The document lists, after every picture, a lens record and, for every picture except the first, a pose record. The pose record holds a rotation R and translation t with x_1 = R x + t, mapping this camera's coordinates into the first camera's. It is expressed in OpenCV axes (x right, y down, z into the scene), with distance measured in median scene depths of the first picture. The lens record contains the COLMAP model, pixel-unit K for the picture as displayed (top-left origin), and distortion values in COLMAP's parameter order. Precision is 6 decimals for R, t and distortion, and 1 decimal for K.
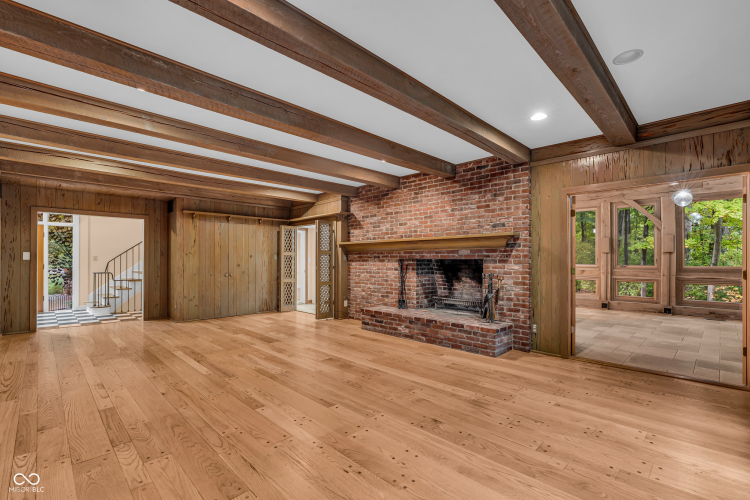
lens RADIAL K [[341.4, 0, 376.3], [0, 341.4, 261.0], [0, 0, 1]] dist [-0.002510, 0.000128]
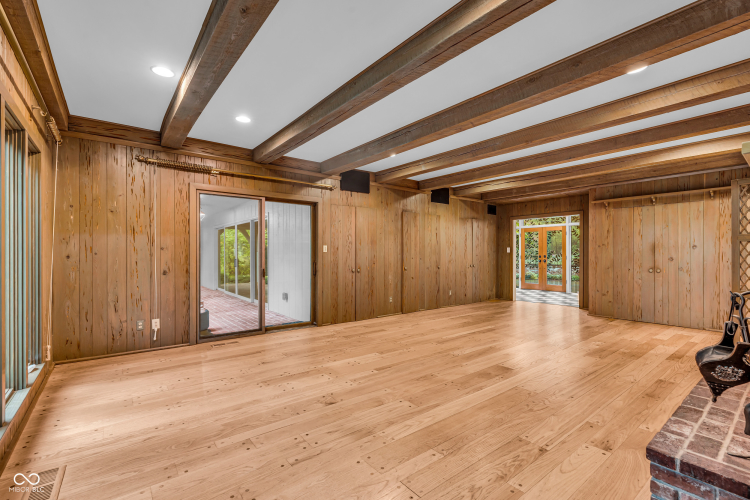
lens RADIAL K [[338.2, 0, 372.5], [0, 338.2, 255.0], [0, 0, 1]] dist [-0.000970, 0.000335]
pose [[-0.120444, 0.003657, -0.992713, 0.535521], [-0.000272, 0.999993, 0.003717, 0.001527], [0.992720, 0.000717, -0.120442, 0.559583]]
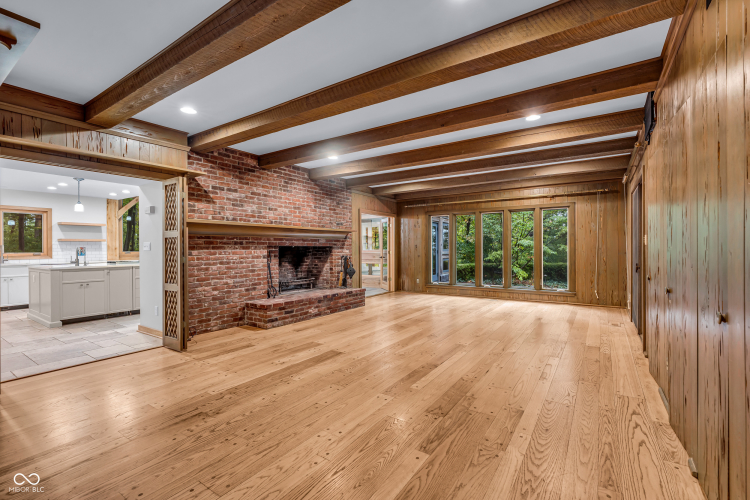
lens RADIAL K [[338.2, 0, 372.5], [0, 338.2, 255.0], [0, 0, 1]] dist [-0.000970, 0.000335]
pose [[-0.187467, -0.020562, 0.982056, -0.936268], [0.002715, 0.999766, 0.021451, -0.000066], [-0.982267, 0.006688, -0.187368, 0.935372]]
